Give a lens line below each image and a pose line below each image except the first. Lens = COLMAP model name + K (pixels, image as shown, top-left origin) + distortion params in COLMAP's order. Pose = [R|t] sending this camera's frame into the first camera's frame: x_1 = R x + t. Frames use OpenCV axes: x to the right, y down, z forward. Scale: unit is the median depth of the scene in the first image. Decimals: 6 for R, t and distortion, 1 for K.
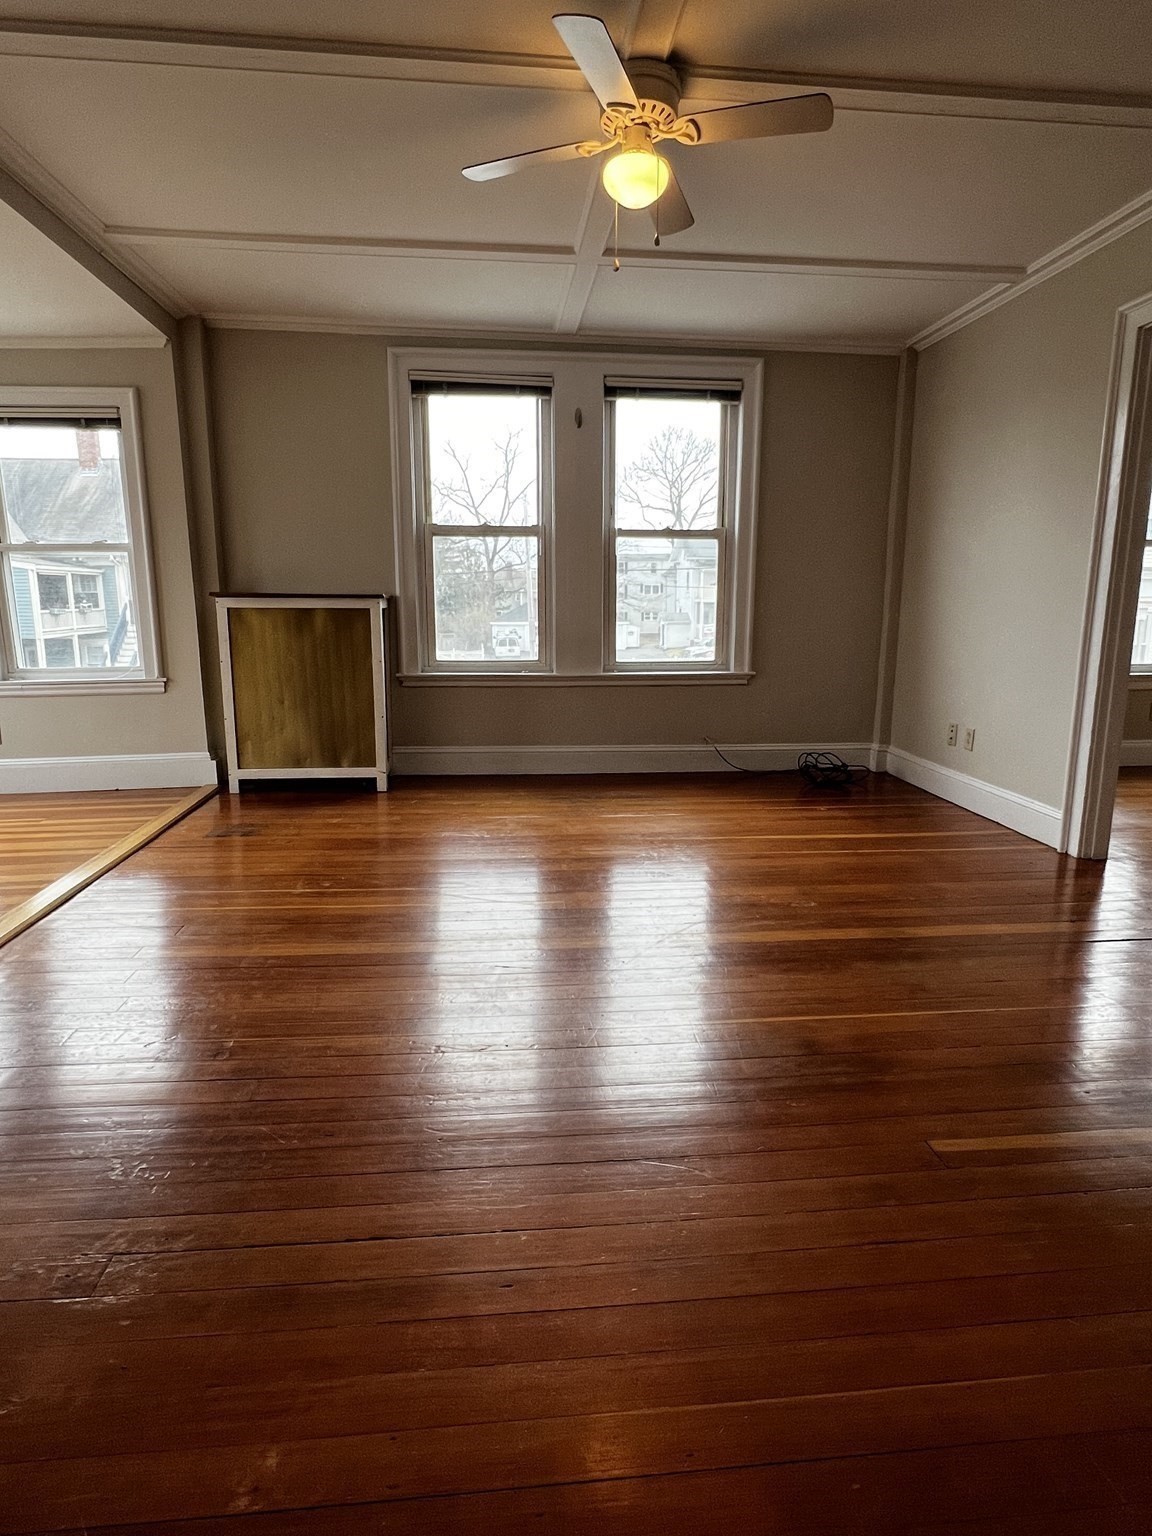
lens RADIAL K [[866.2, 0, 590.0], [0, 866.2, 763.7], [0, 0, 1]] dist [0.002582, -0.003622]
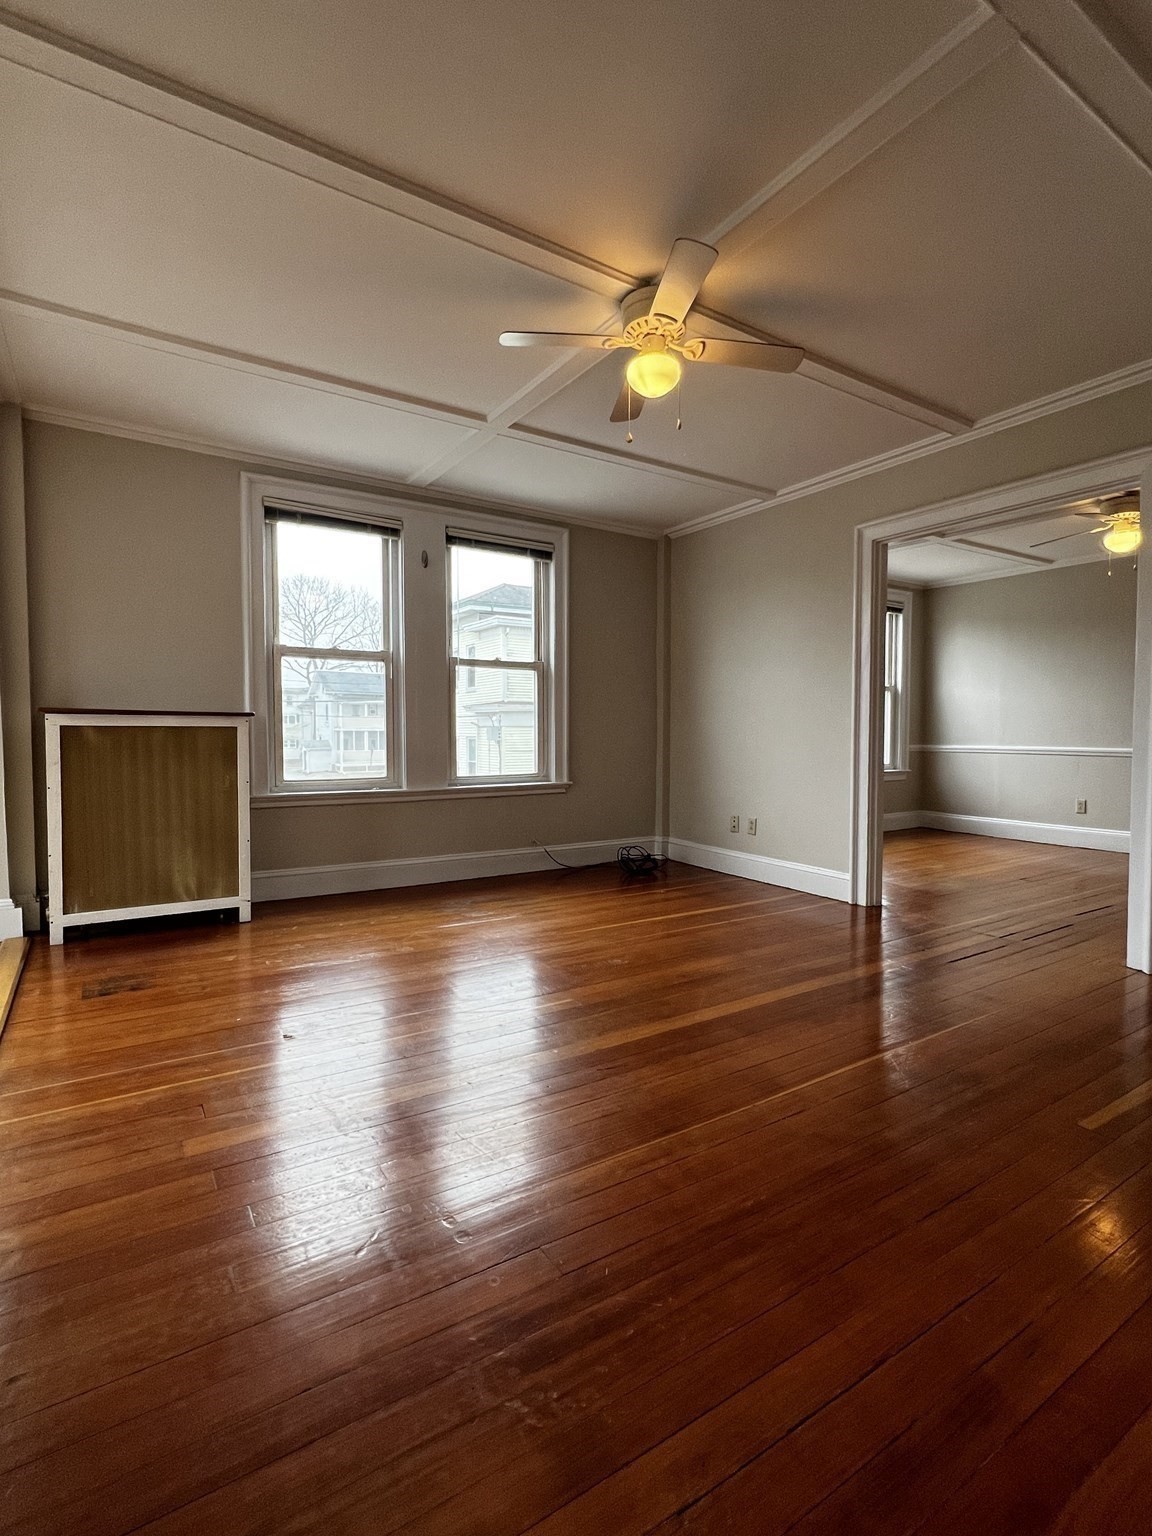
lens RADIAL K [[746.7, 0, 590.0], [0, 746.7, 761.0], [0, 0, 1]] dist [-0.000120, -0.001557]
pose [[0.885358, -0.019278, 0.464510, -0.279054], [0.086380, 0.988564, -0.123614, -0.007365], [-0.456815, 0.149567, 0.876898, 0.105563]]
